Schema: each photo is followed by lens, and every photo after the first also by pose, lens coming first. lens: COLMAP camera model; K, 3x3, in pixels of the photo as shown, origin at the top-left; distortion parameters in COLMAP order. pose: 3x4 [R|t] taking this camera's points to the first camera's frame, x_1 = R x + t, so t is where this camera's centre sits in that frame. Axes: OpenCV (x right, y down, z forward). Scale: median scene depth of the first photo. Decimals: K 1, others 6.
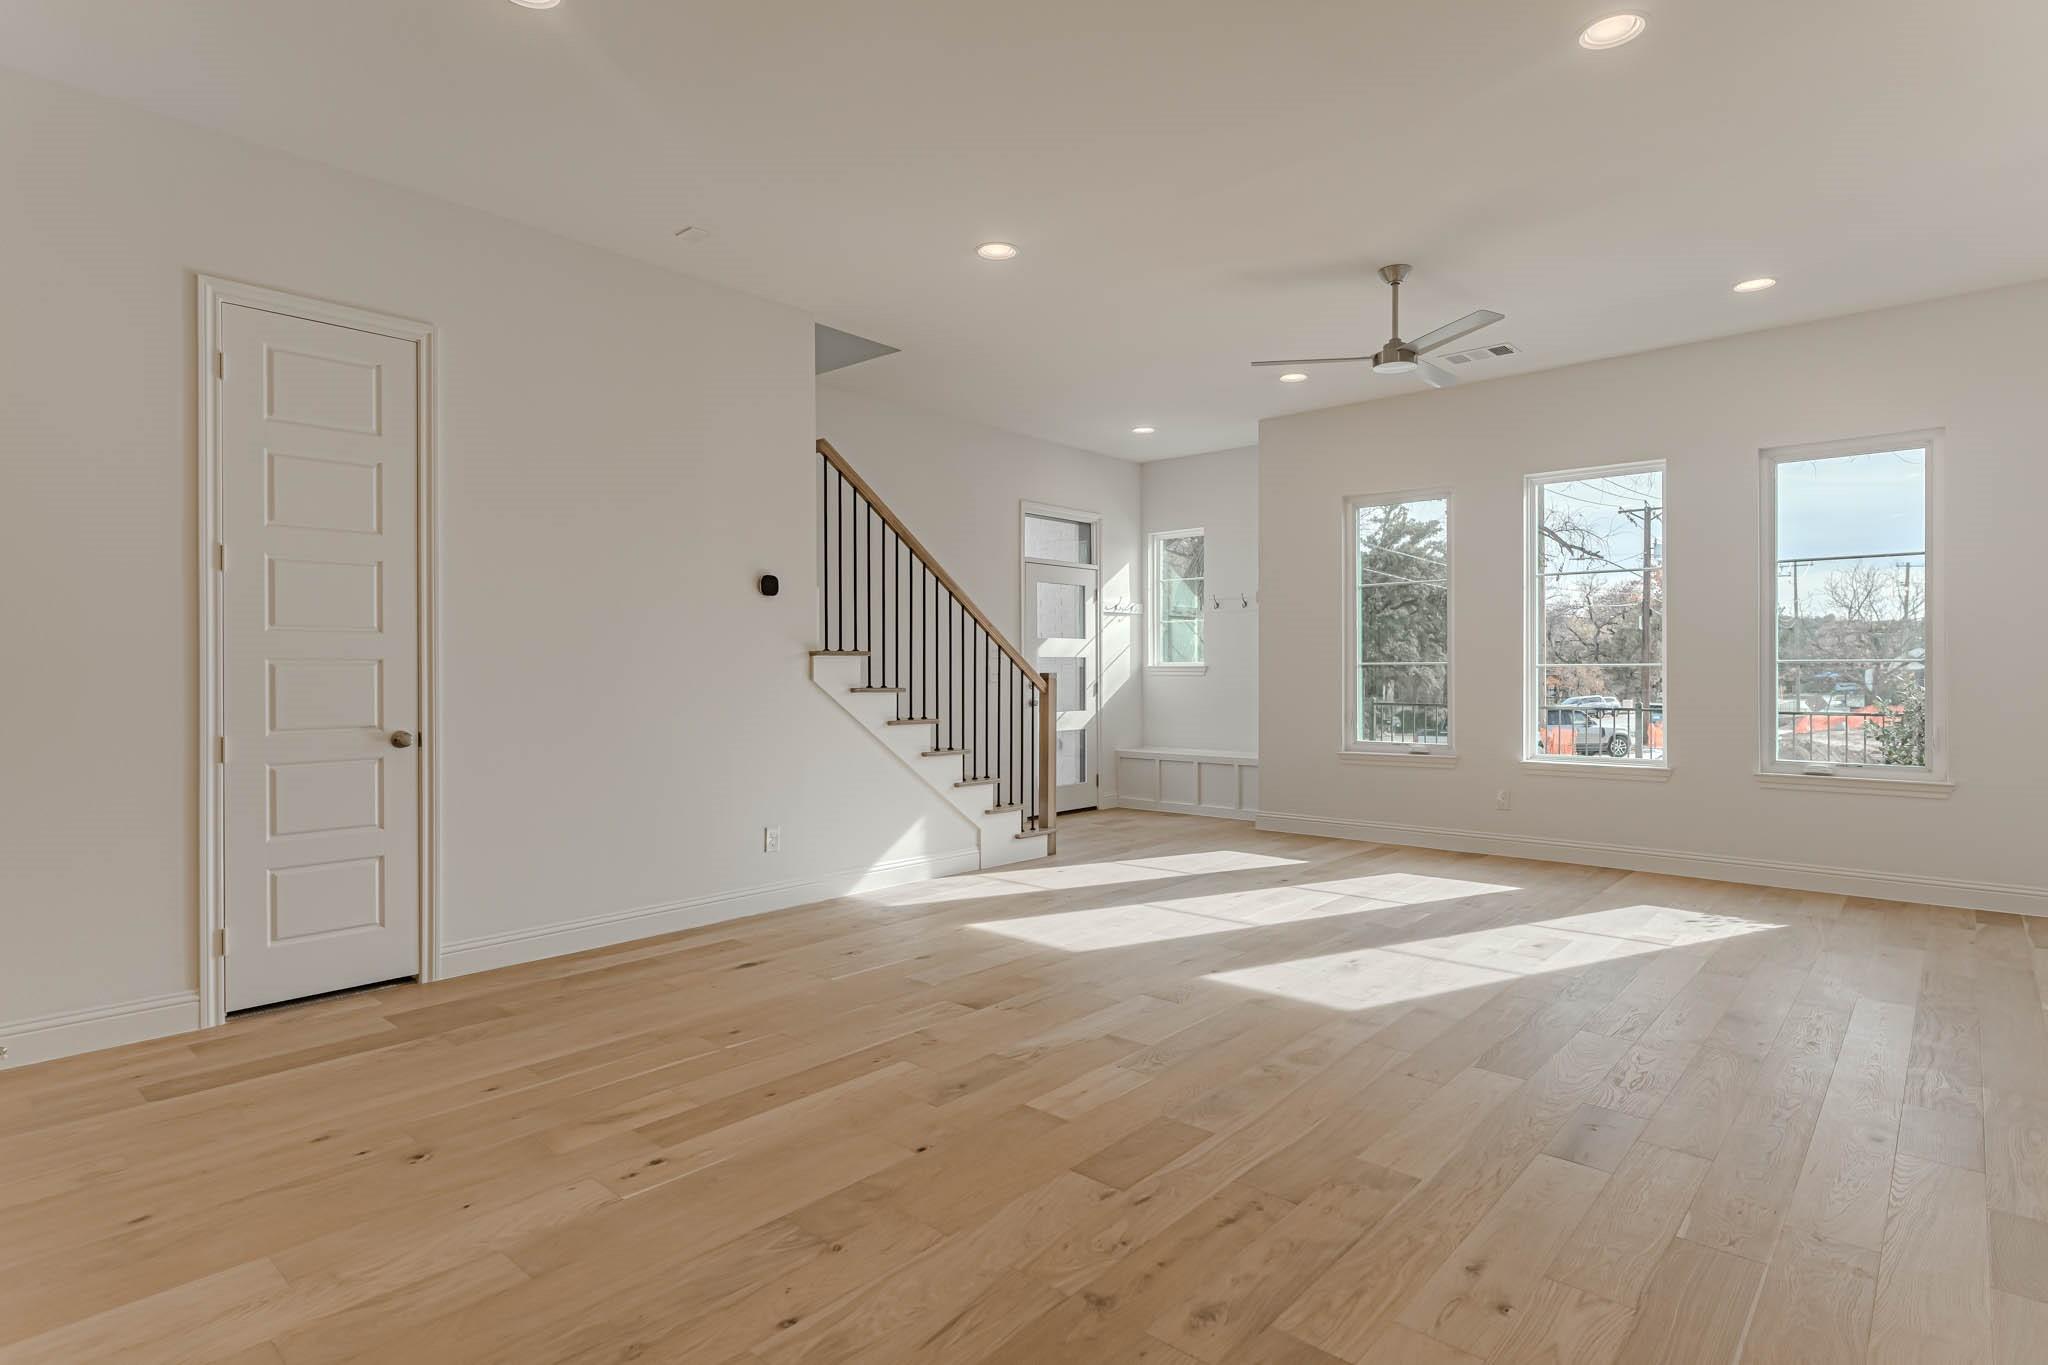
lens RADIAL K [[1069.8, 0, 1024.1], [0, 1069.8, 676.4], [0, 0, 1]] dist [0.003228, 0.001098]
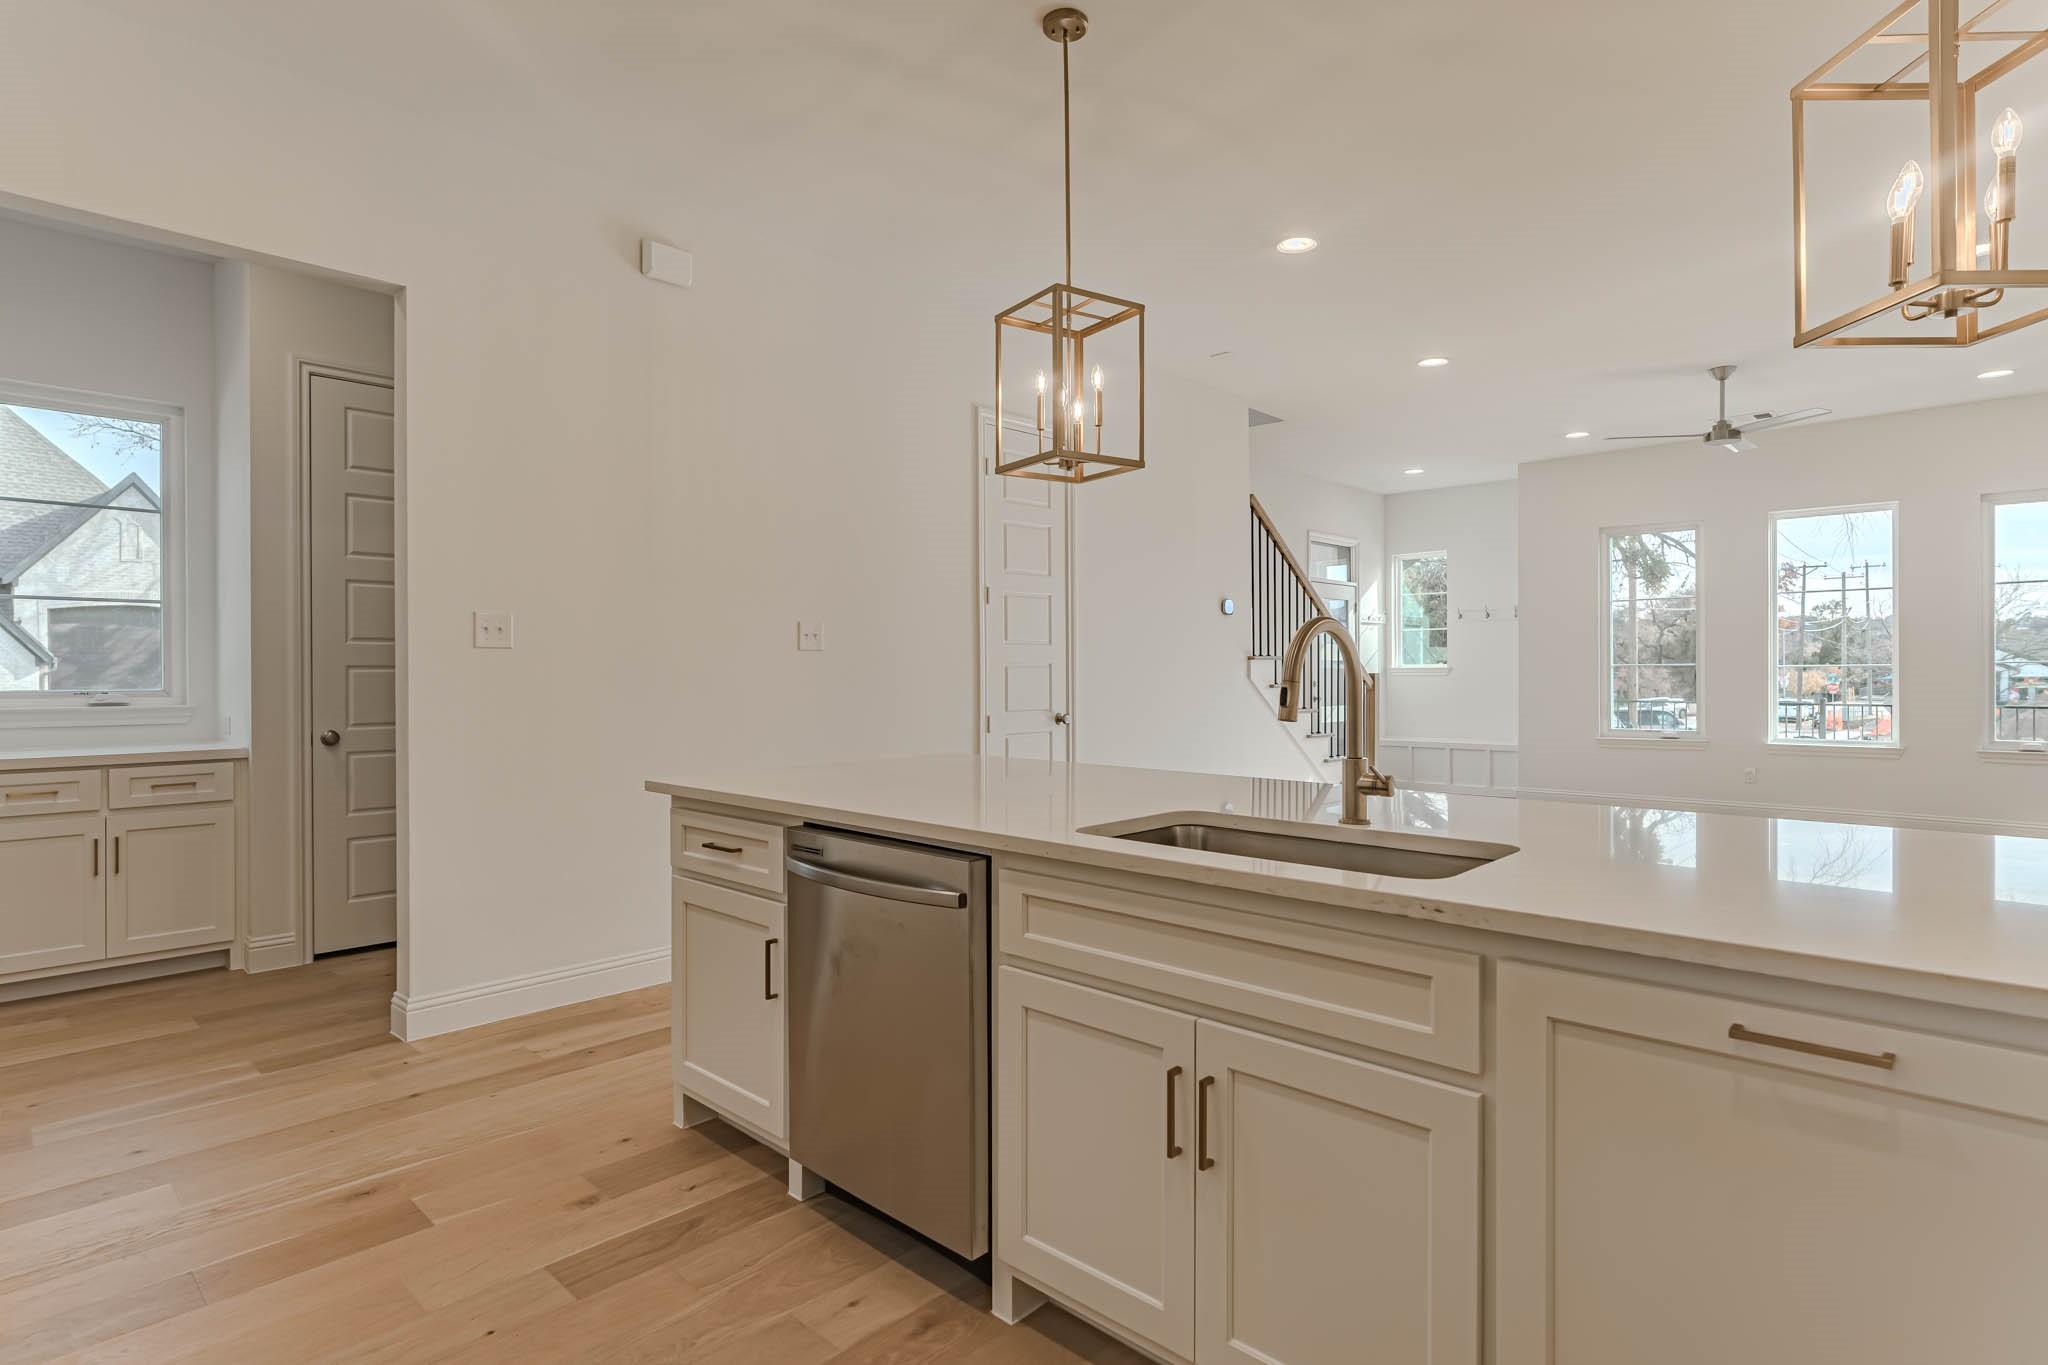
lens RADIAL K [[1069.8, 0, 1023.6], [0, 1069.8, 679.6], [0, 0, 1]] dist [0.003228, 0.001098]
pose [[0.999280, -0.001587, -0.037895, -0.315594], [0.001575, 0.999999, -0.000347, 0.003868], [0.037895, 0.000287, 0.999282, -0.245235]]
